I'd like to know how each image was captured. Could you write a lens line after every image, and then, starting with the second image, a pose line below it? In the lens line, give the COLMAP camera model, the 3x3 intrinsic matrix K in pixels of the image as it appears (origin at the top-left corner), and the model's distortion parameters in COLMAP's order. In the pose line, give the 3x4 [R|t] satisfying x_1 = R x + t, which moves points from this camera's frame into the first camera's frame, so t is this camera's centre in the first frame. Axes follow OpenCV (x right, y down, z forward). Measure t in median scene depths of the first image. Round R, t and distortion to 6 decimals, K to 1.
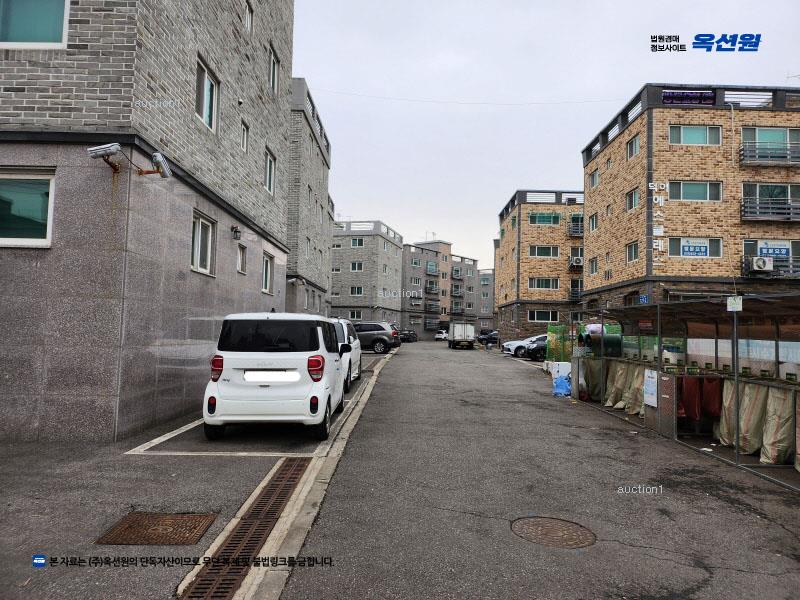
lens RADIAL K [[564.3, 0, 412.3], [0, 564.3, 297.3], [0, 0, 1]] dist [0.067145, -0.068913]
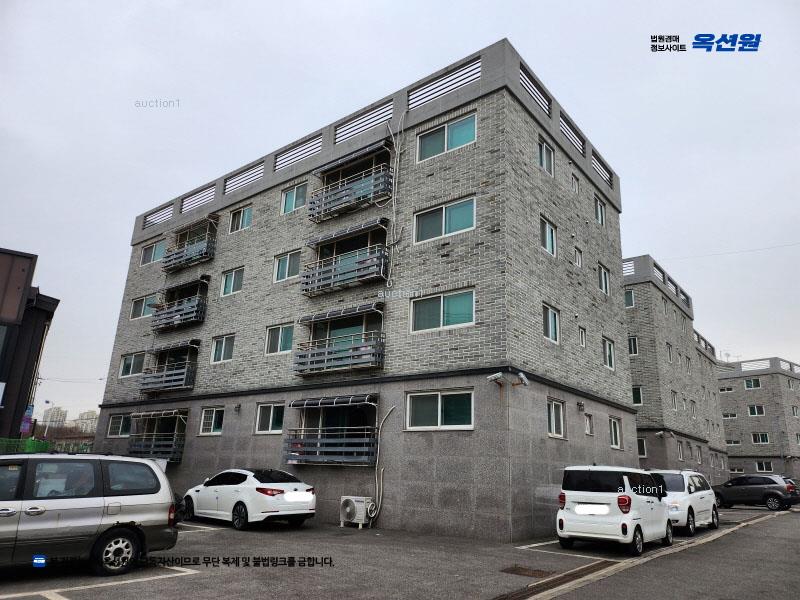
lens RADIAL K [[564.3, 0, 401.0], [0, 564.3, 306.2], [0, 0, 1]] dist [0.067145, -0.068913]
pose [[0.774647, -0.170779, -0.608898, 0.386314], [0.020951, 0.969248, -0.245194, -0.026180], [0.632047, 0.177182, 0.754402, -0.626467]]
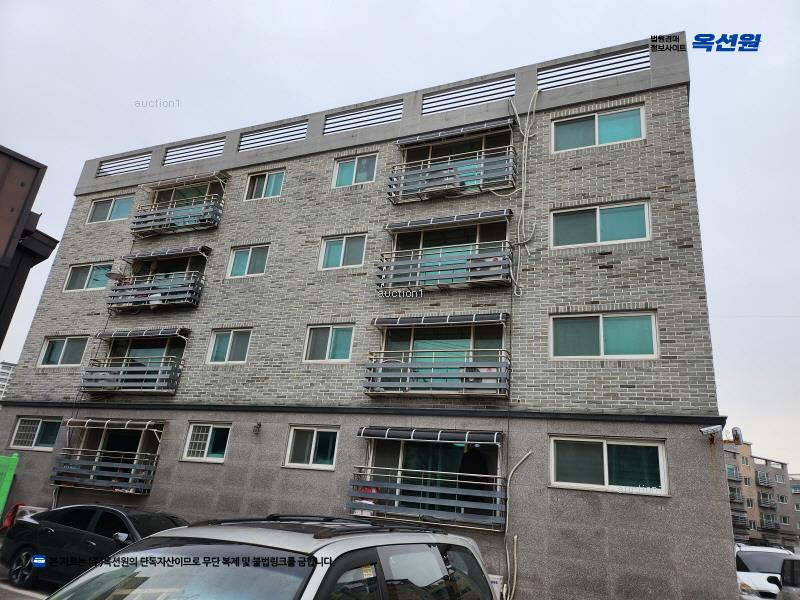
lens RADIAL K [[564.3, 0, 395.0], [0, 564.3, 297.2], [0, 0, 1]] dist [0.067145, -0.068913]
pose [[0.912820, -0.081004, -0.400249, -0.619079], [-0.050881, 0.949931, -0.308290, -0.079821], [0.405181, 0.301778, 0.862994, -0.660747]]
